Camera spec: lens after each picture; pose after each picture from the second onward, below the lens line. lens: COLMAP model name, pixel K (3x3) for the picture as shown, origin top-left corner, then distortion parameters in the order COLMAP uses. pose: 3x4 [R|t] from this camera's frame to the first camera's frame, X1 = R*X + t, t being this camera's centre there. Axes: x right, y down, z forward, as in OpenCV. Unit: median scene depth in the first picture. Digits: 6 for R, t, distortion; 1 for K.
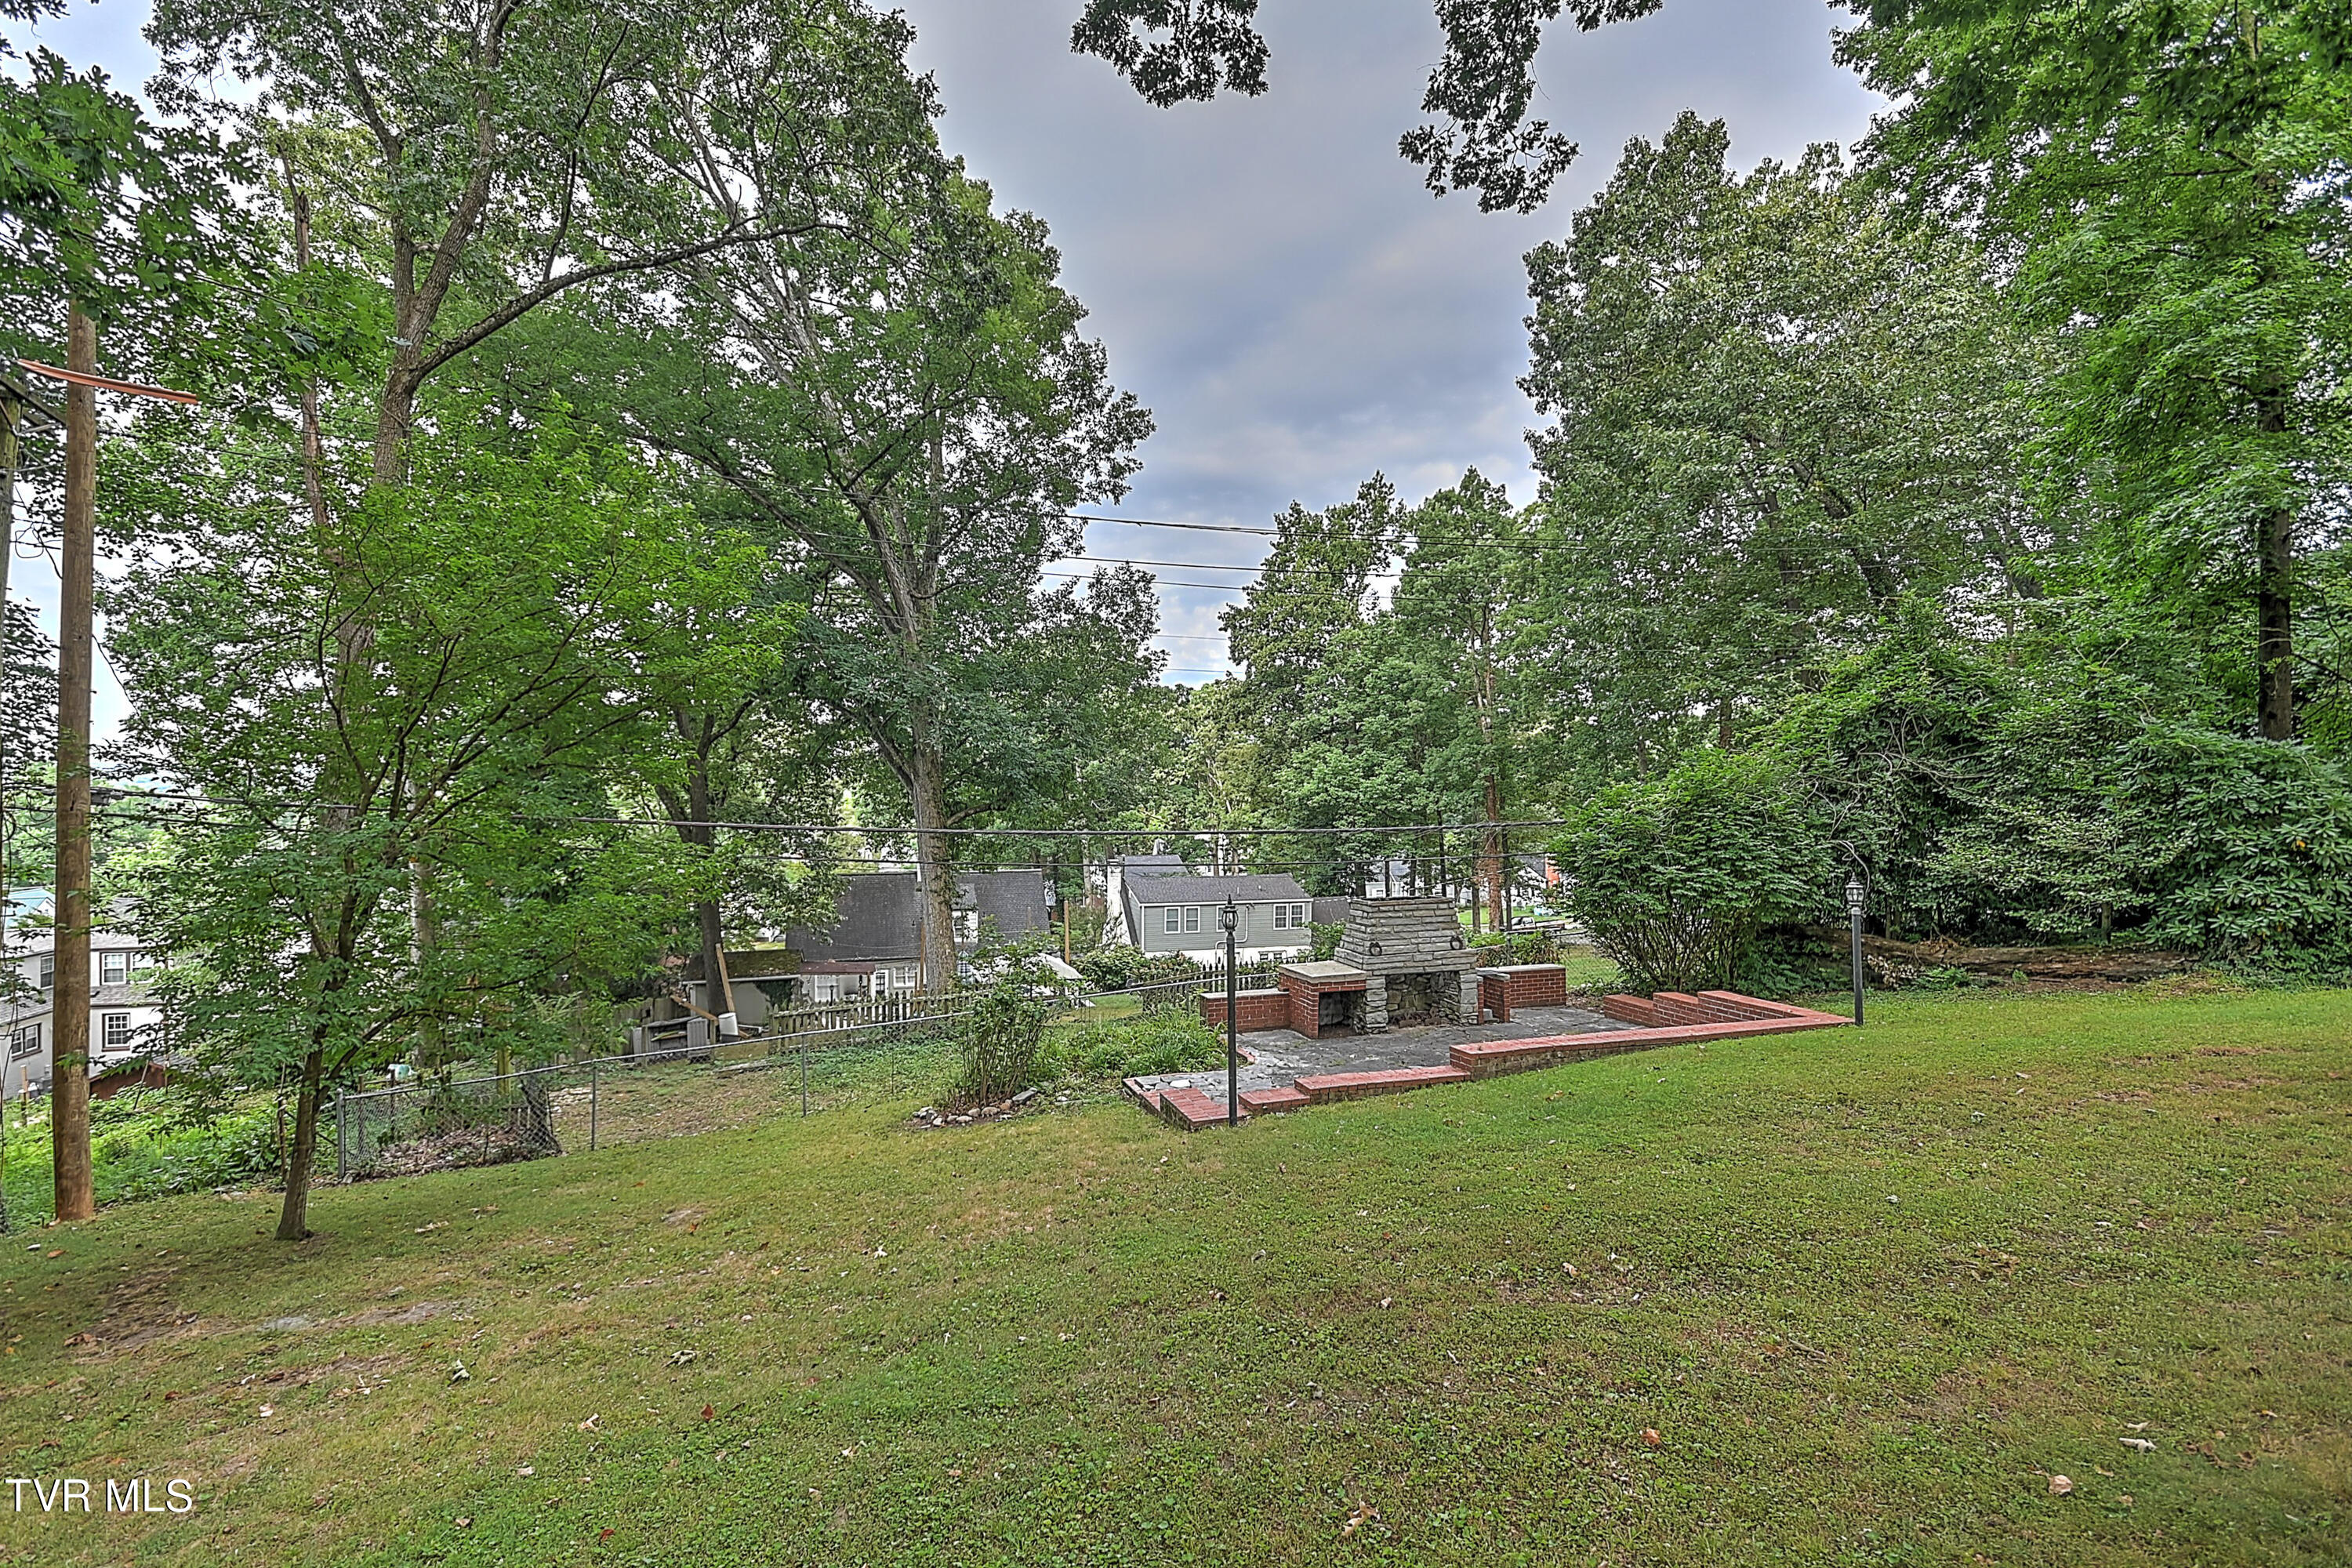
lens RADIAL K [[1034.5, 0, 1185.8], [0, 1034.5, 775.1], [0, 0, 1]] dist [0.019478, -0.007822]
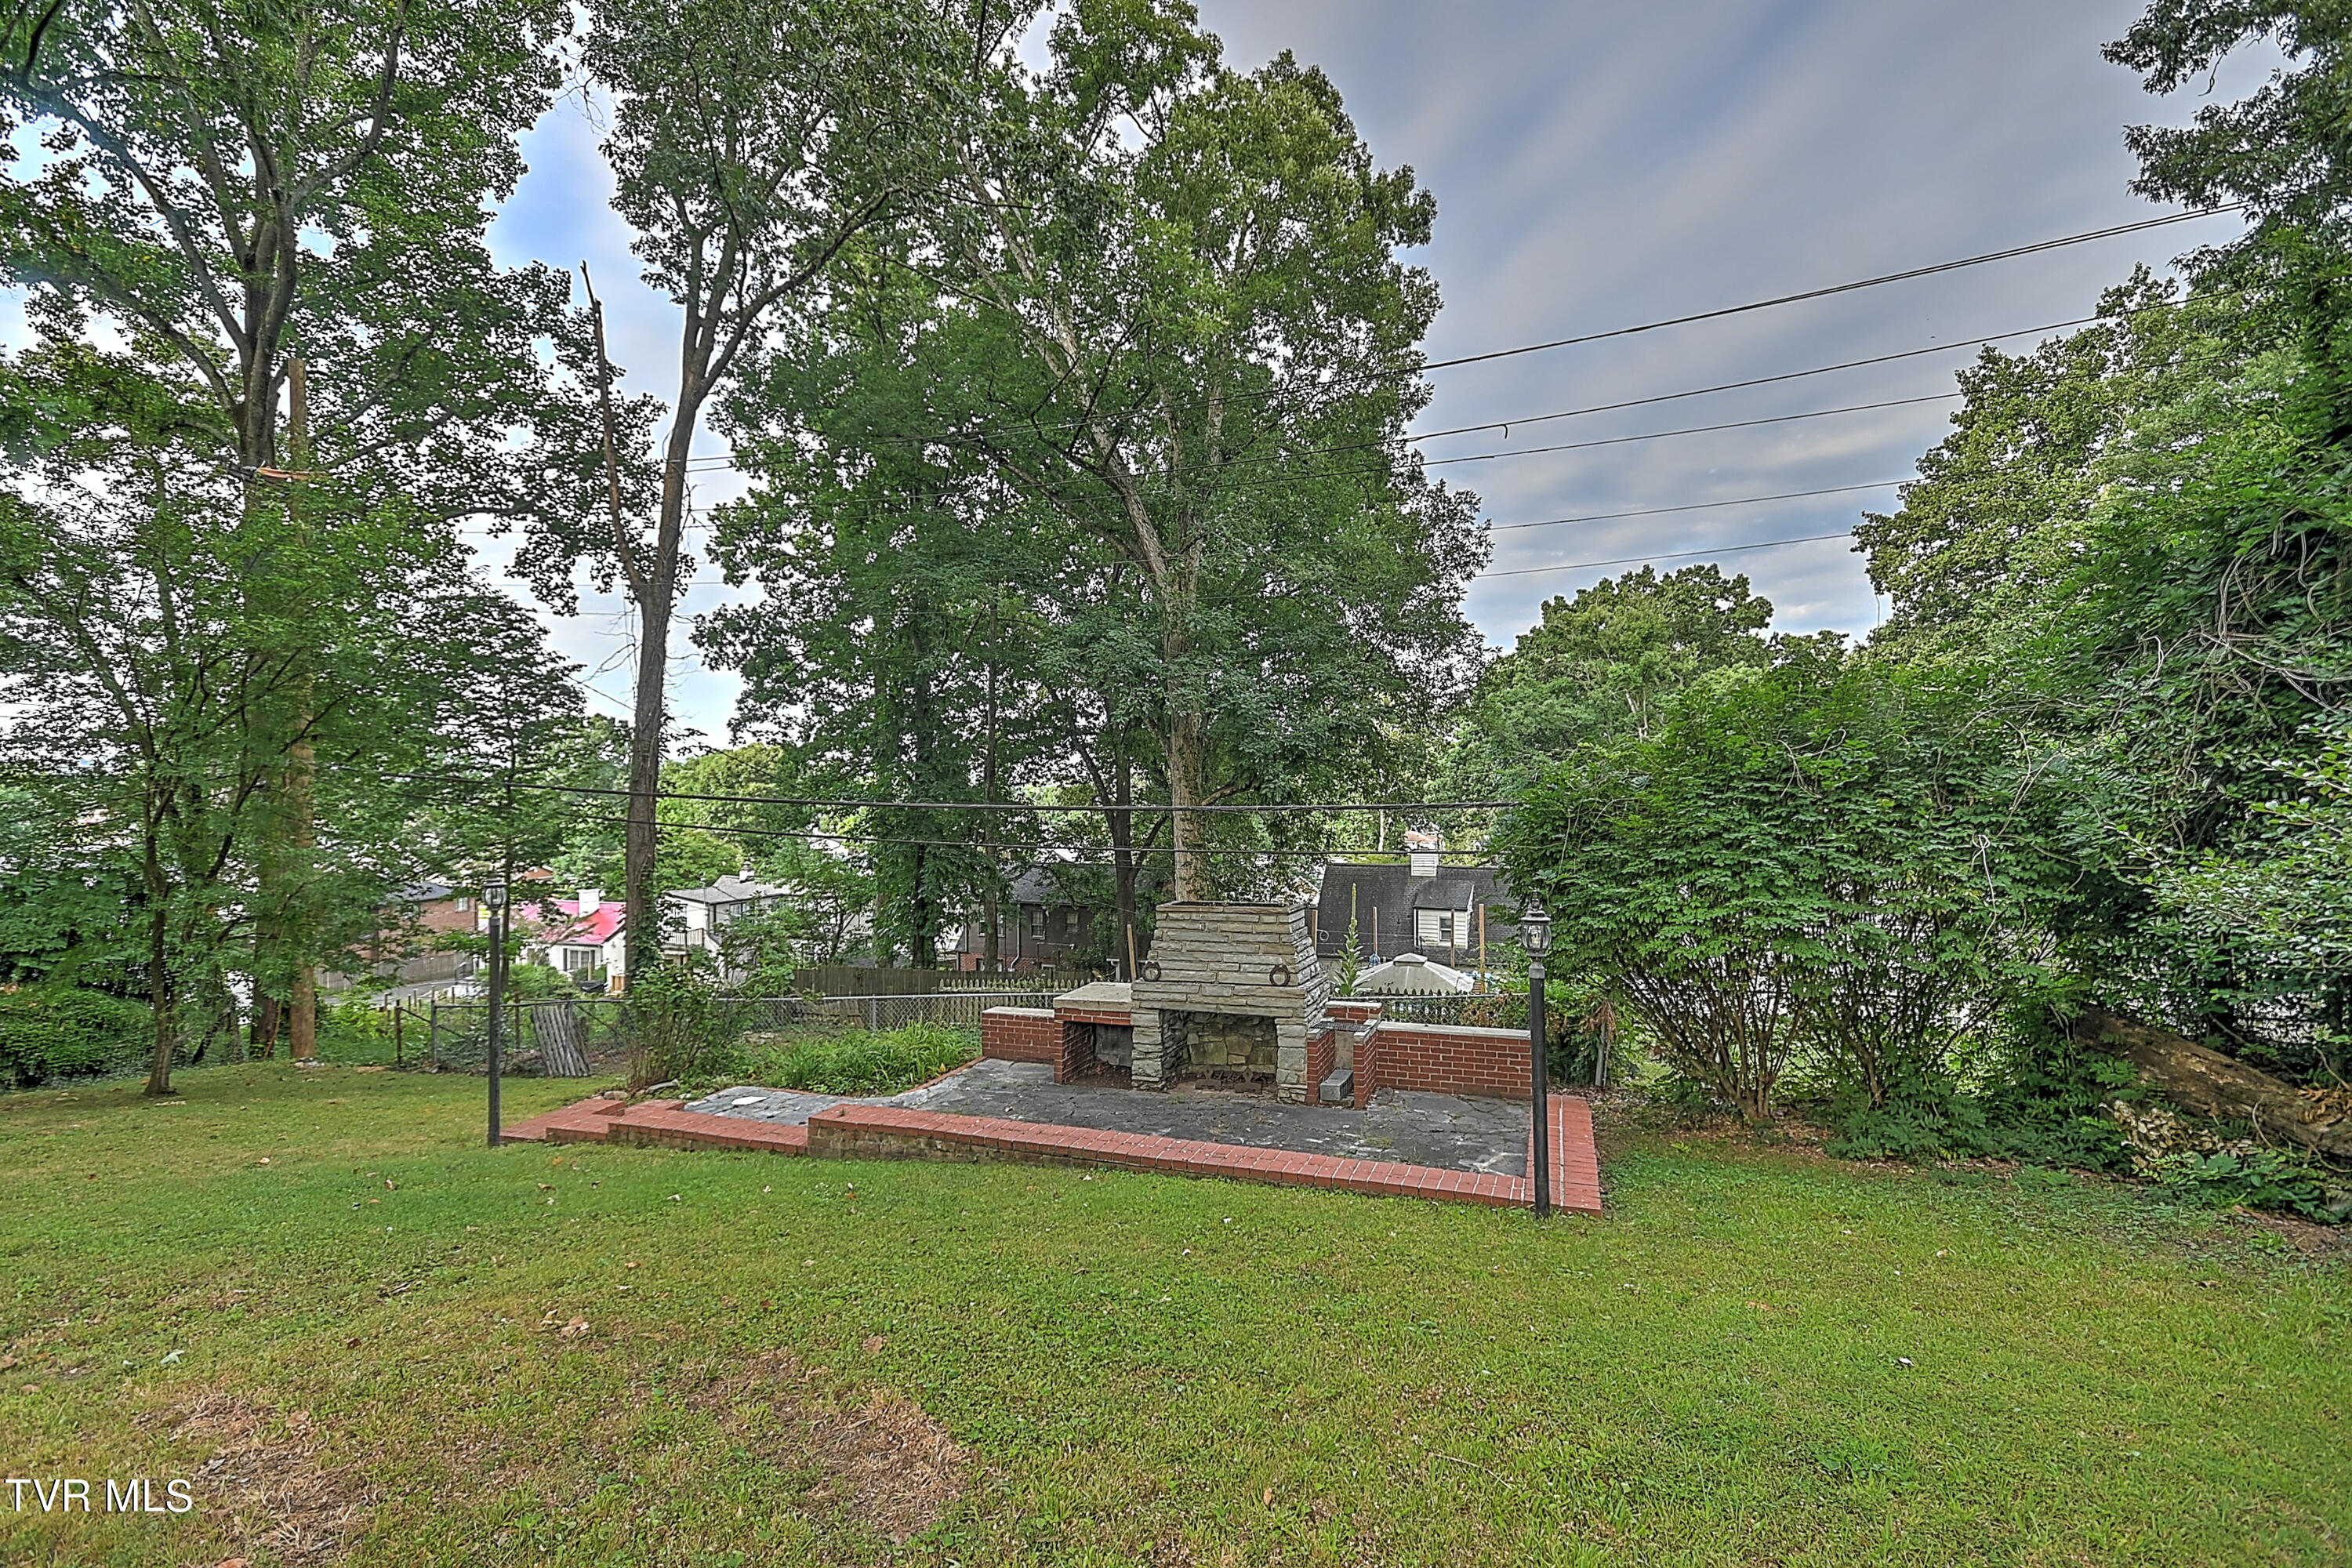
lens RADIAL K [[1131.7, 0, 1157.4], [0, 1131.7, 792.1], [0, 0, 1]] dist [0.003815, 0.000455]
pose [[0.792969, -0.003707, -0.609250, 0.146581], [0.017457, 0.999709, 0.016638, 0.007026], [0.609011, -0.023829, 0.792804, 0.086426]]
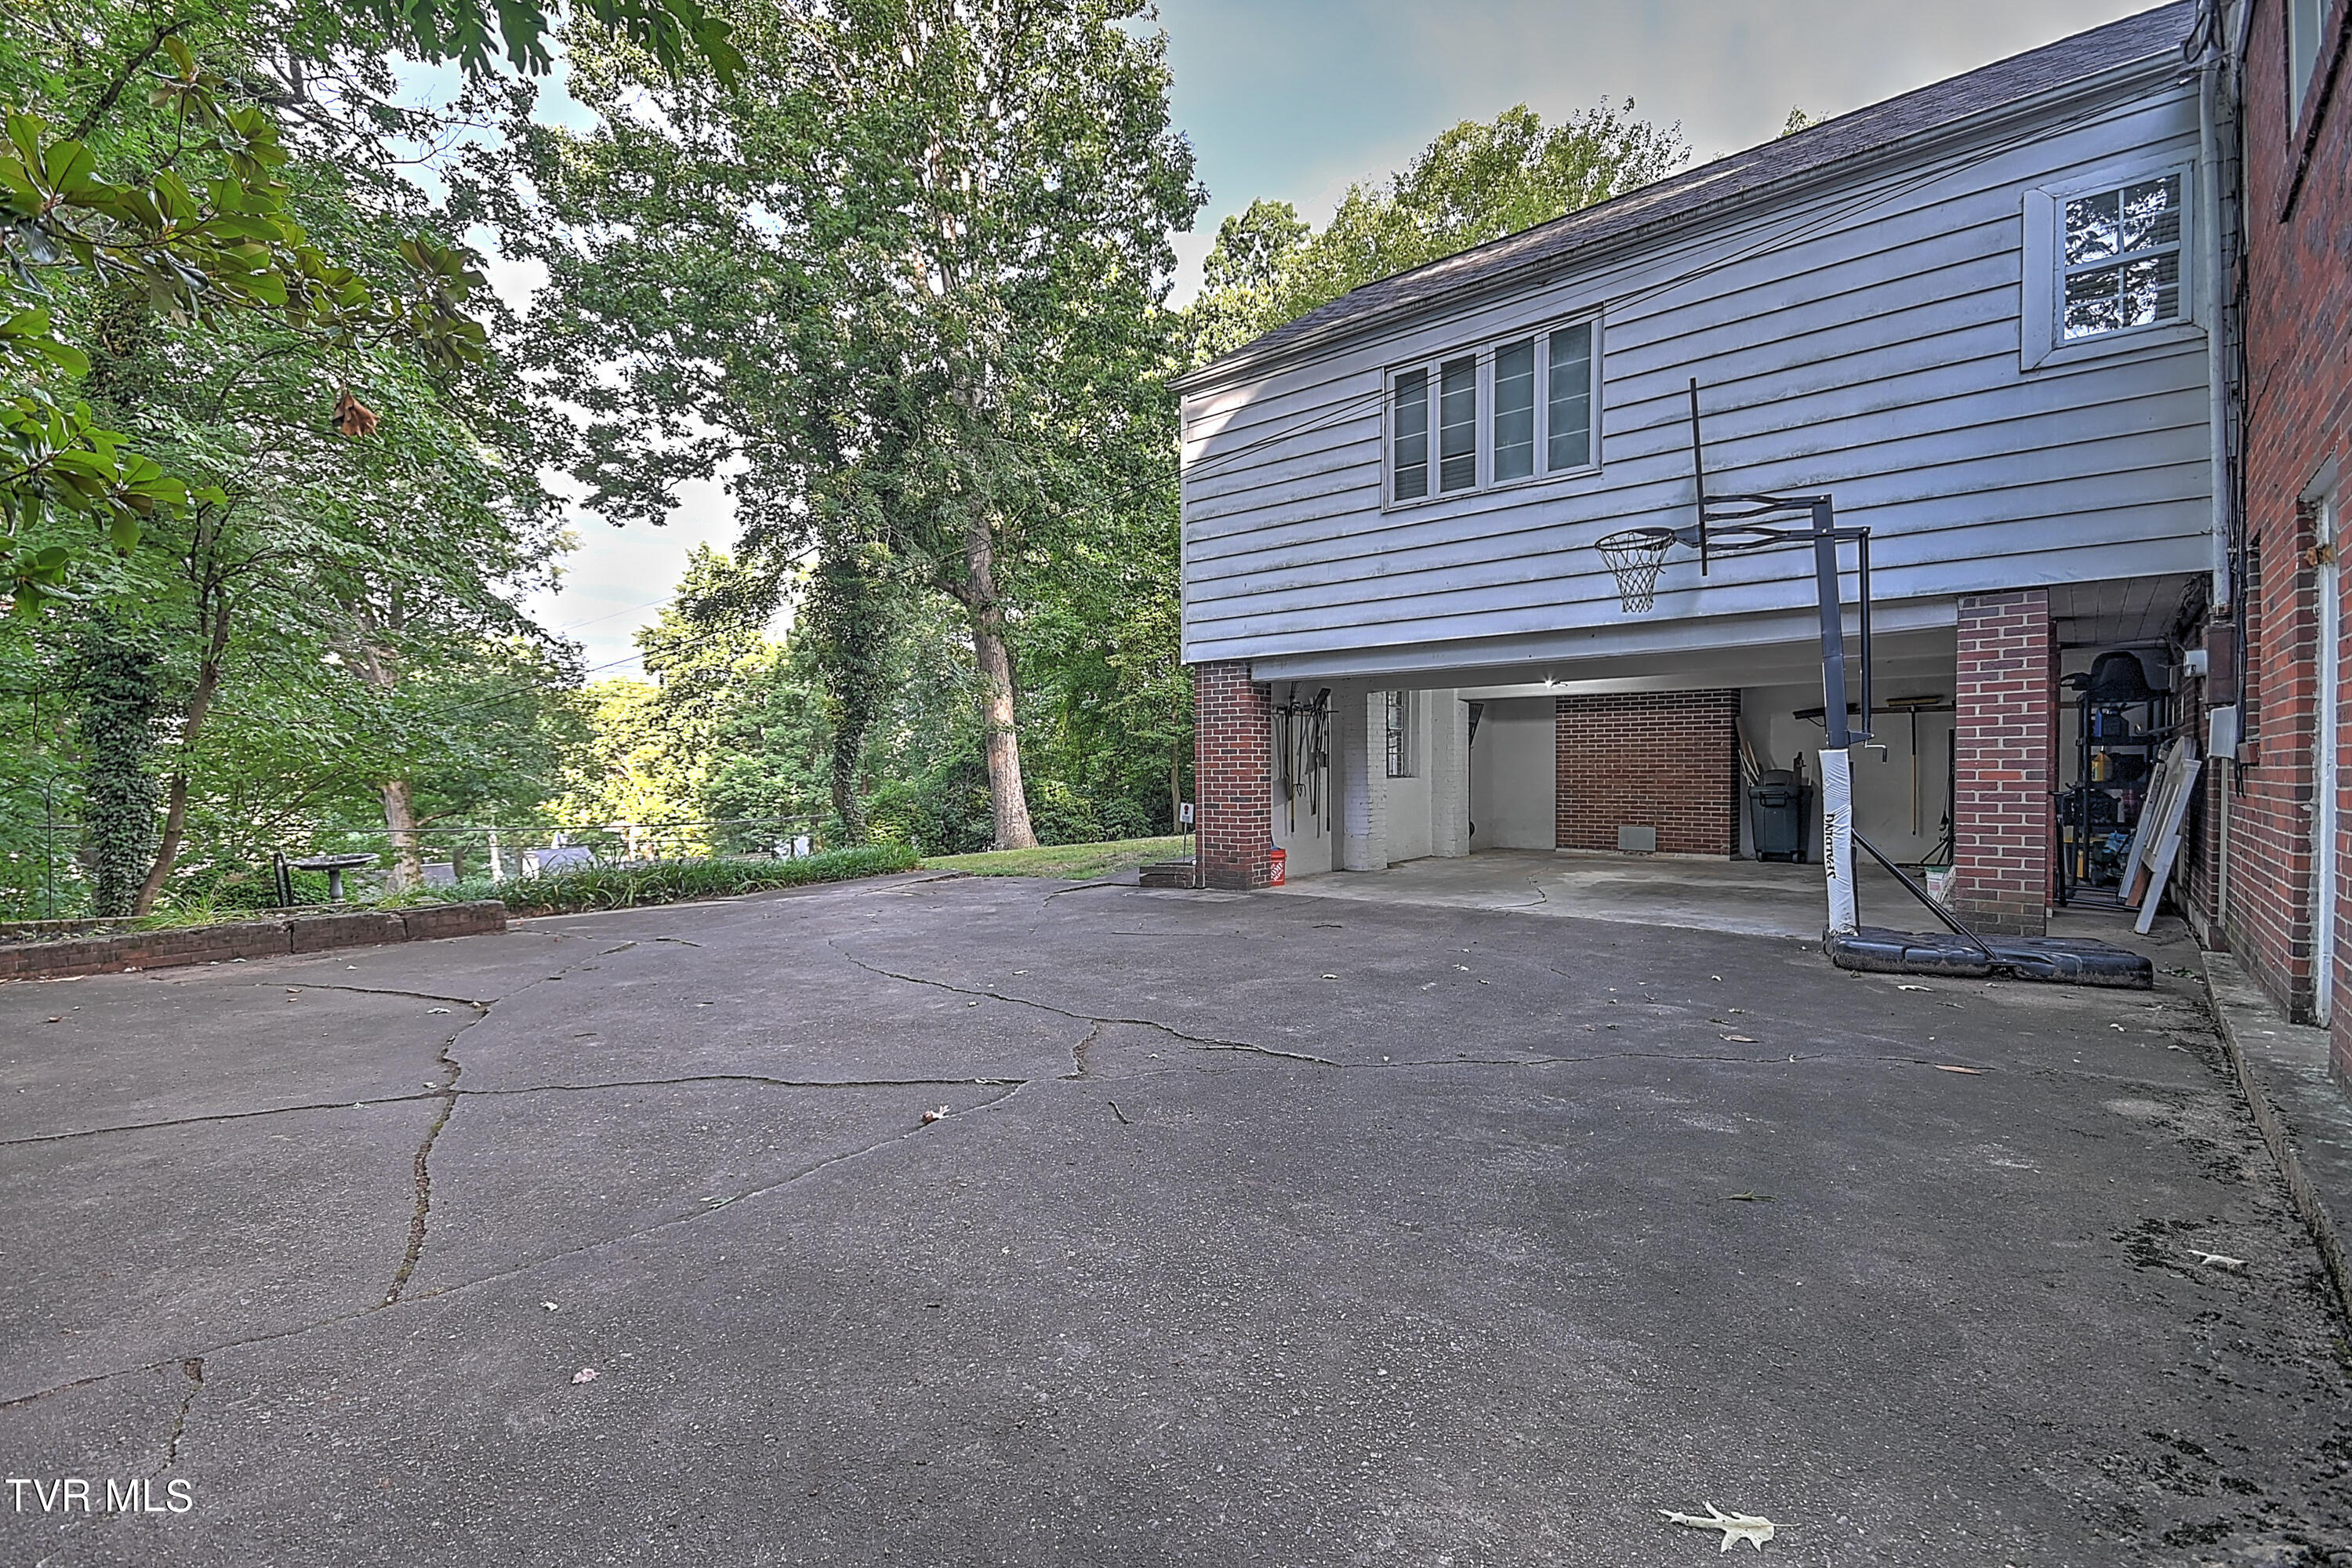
lens RADIAL K [[1034.5, 0, 1159.4], [0, 1034.5, 783.5], [0, 0, 1]] dist [0.019478, -0.007822]
pose [[0.874979, -0.009710, 0.484064, -0.018123], [-0.002873, 0.999677, 0.025247, -0.022014], [-0.484153, -0.023482, 0.874668, -0.324995]]
